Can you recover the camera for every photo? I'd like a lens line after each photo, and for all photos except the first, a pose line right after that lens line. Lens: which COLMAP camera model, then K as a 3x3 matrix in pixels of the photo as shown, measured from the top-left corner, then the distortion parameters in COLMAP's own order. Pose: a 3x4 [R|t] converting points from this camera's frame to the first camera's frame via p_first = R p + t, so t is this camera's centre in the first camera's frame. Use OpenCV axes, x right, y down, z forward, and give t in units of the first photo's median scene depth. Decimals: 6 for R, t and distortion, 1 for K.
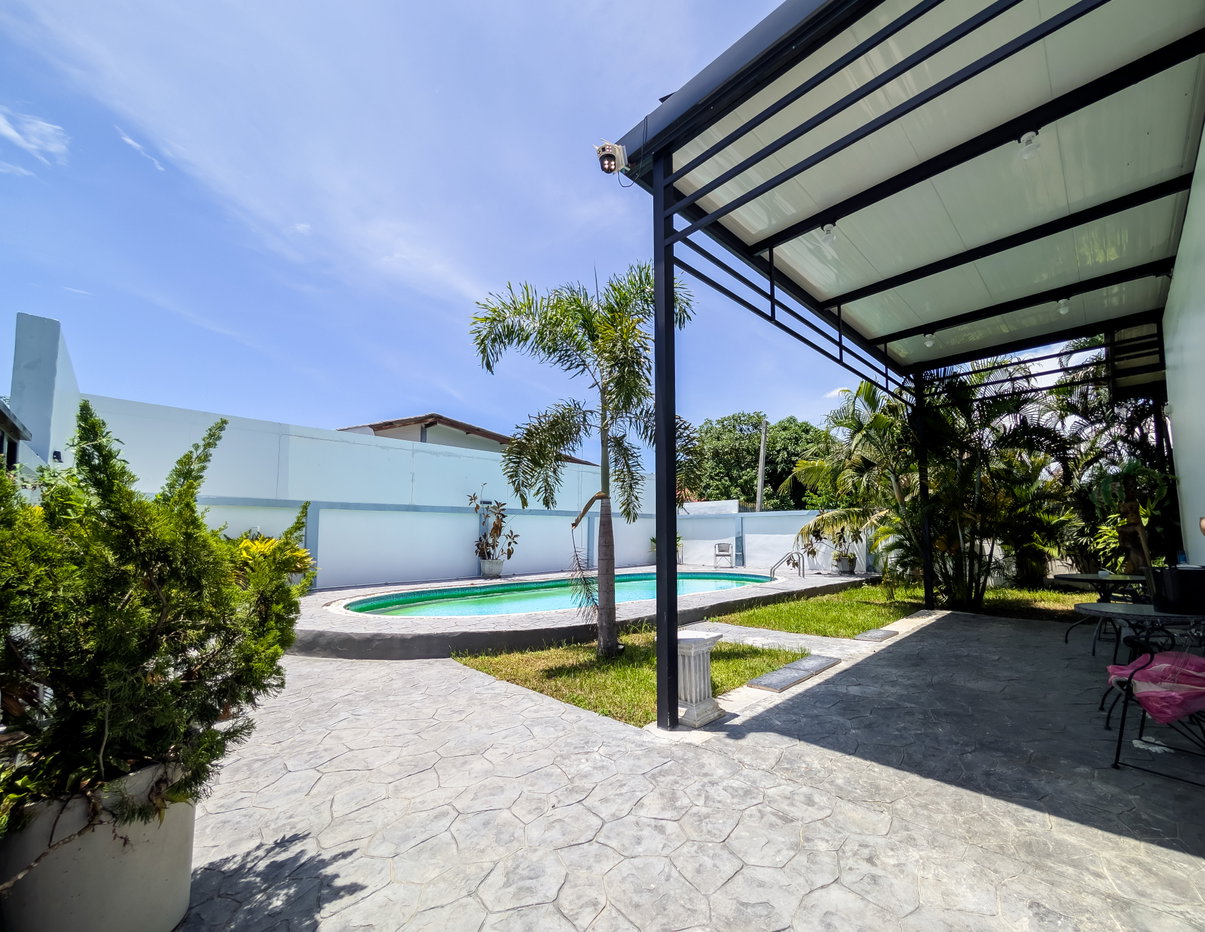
lens RADIAL K [[497.8, 0, 668.2], [0, 497.8, 507.5], [0, 0, 1]] dist [0.001444, 0.000382]
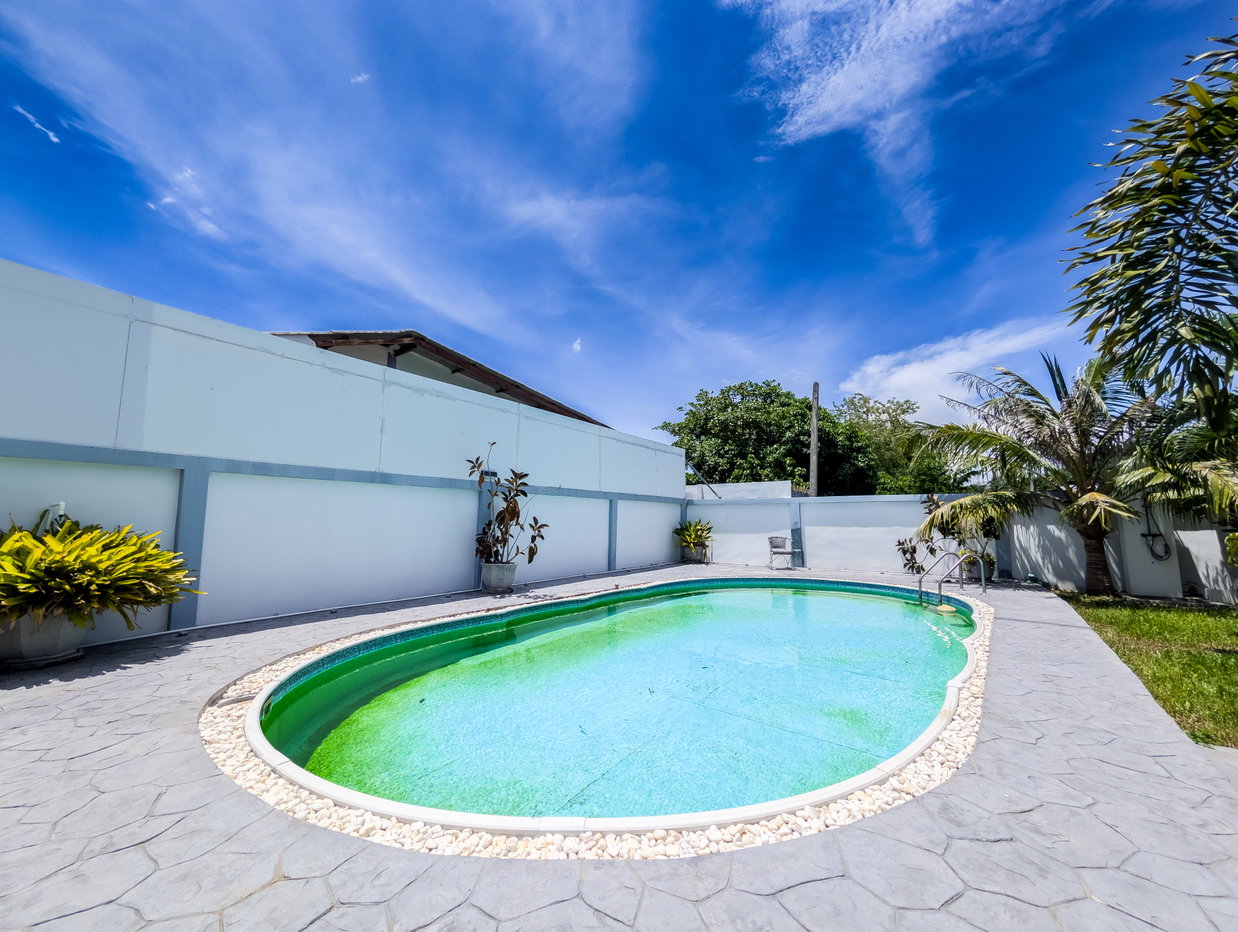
lens RADIAL K [[479.1, 0, 622.6], [0, 479.1, 477.5], [0, 0, 1]] dist [-0.005491, -0.000422]
pose [[0.995048, 0.012877, 0.098563, -0.260406], [-0.008048, 0.998755, -0.049234, 0.024221], [-0.099074, 0.048197, 0.993912, 0.376512]]
